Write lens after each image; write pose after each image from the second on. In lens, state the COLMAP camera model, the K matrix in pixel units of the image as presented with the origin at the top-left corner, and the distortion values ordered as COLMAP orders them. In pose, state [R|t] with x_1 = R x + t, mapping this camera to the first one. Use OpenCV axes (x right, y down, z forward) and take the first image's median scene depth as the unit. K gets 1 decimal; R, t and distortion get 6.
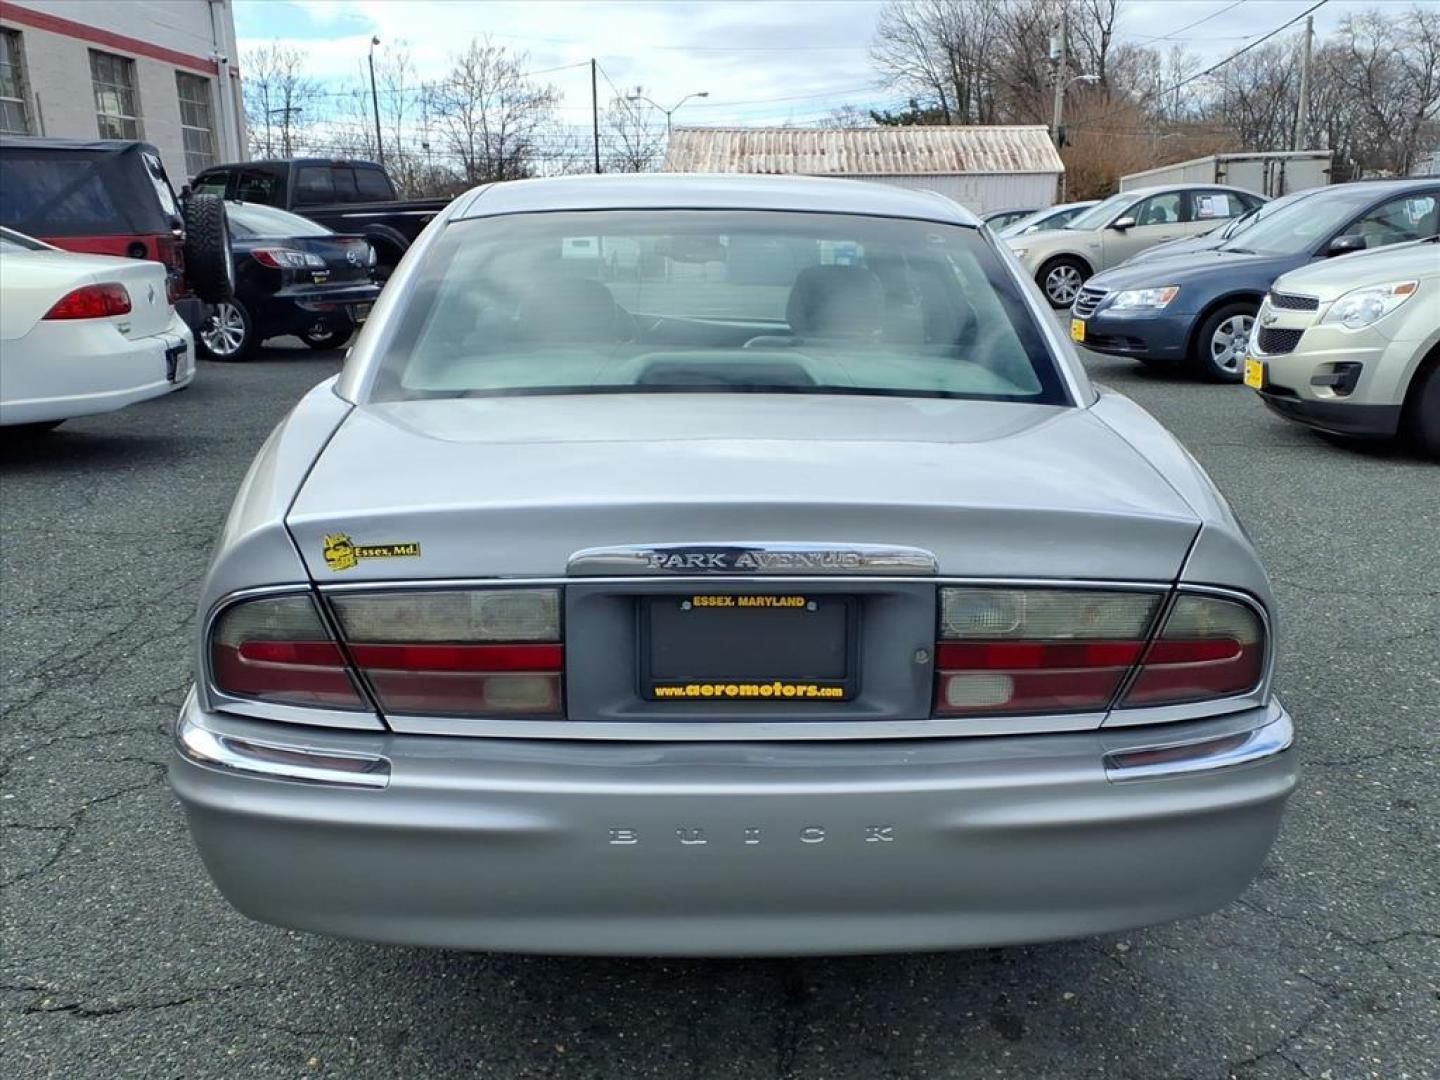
lens RADIAL K [[1444.5, 0, 719.9], [0, 1444.5, 542.6], [0, 0, 1]] dist [0.039515, 0.000000]
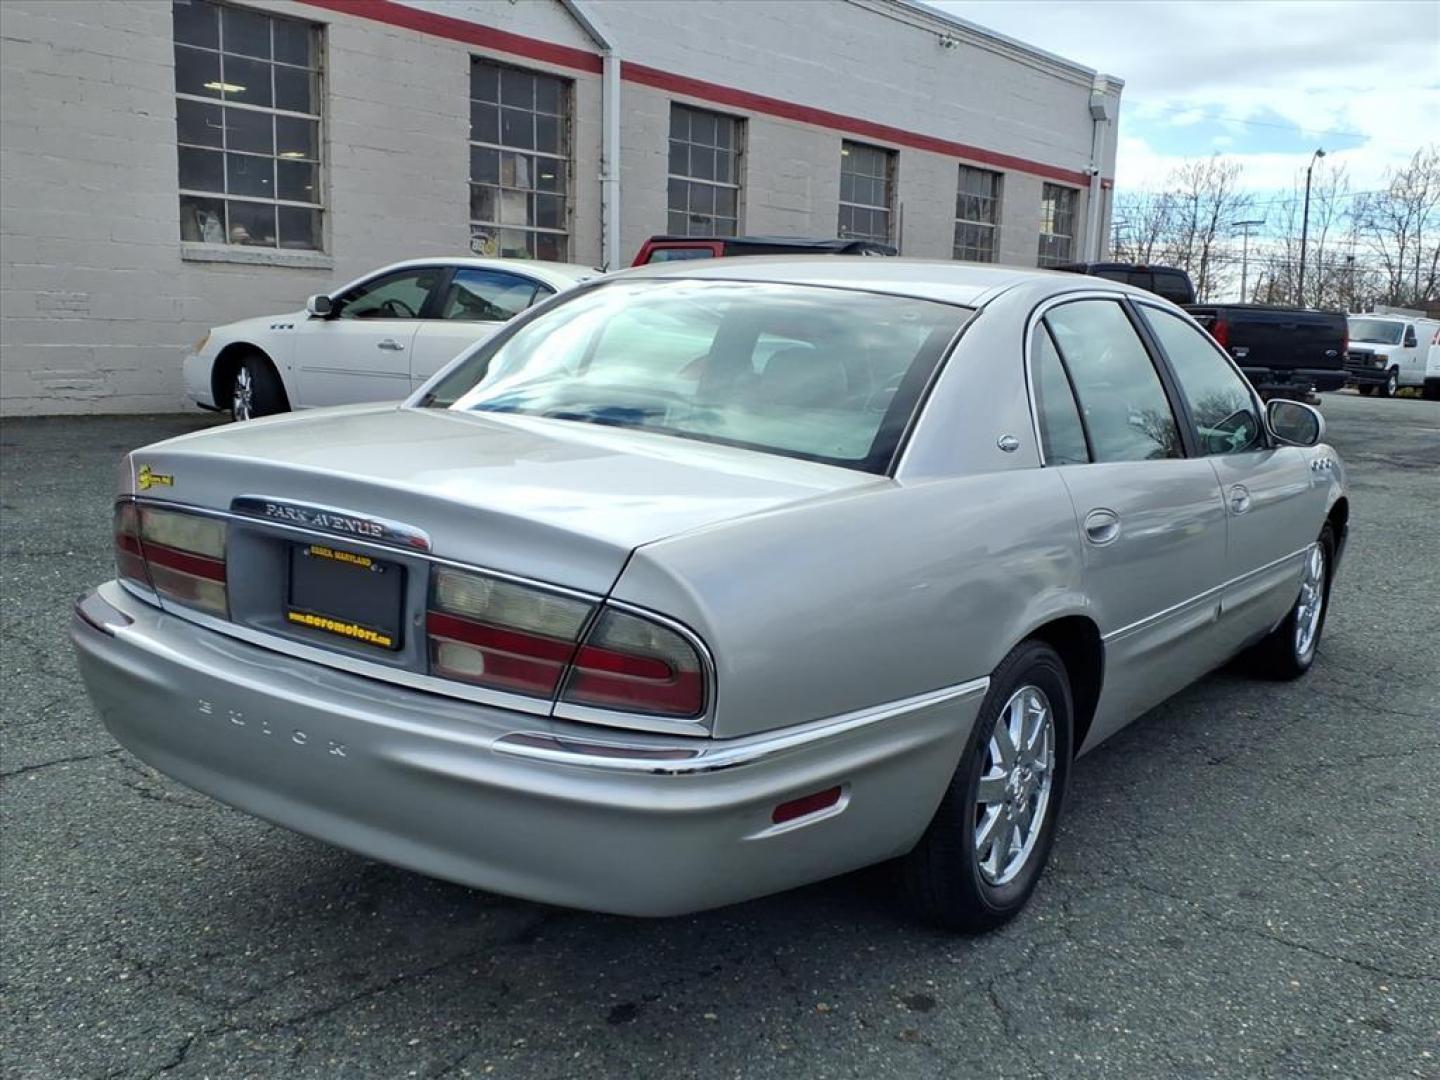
lens RADIAL K [[1444.5, 0, 732.3], [0, 1444.5, 547.9], [0, 0, 1]] dist [0.039515, 0.000000]
pose [[0.816705, 0.144938, -0.558556, 1.003222], [-0.183076, 0.983018, -0.012609, -0.013537], [0.547243, 0.112556, 0.829371, 0.124223]]
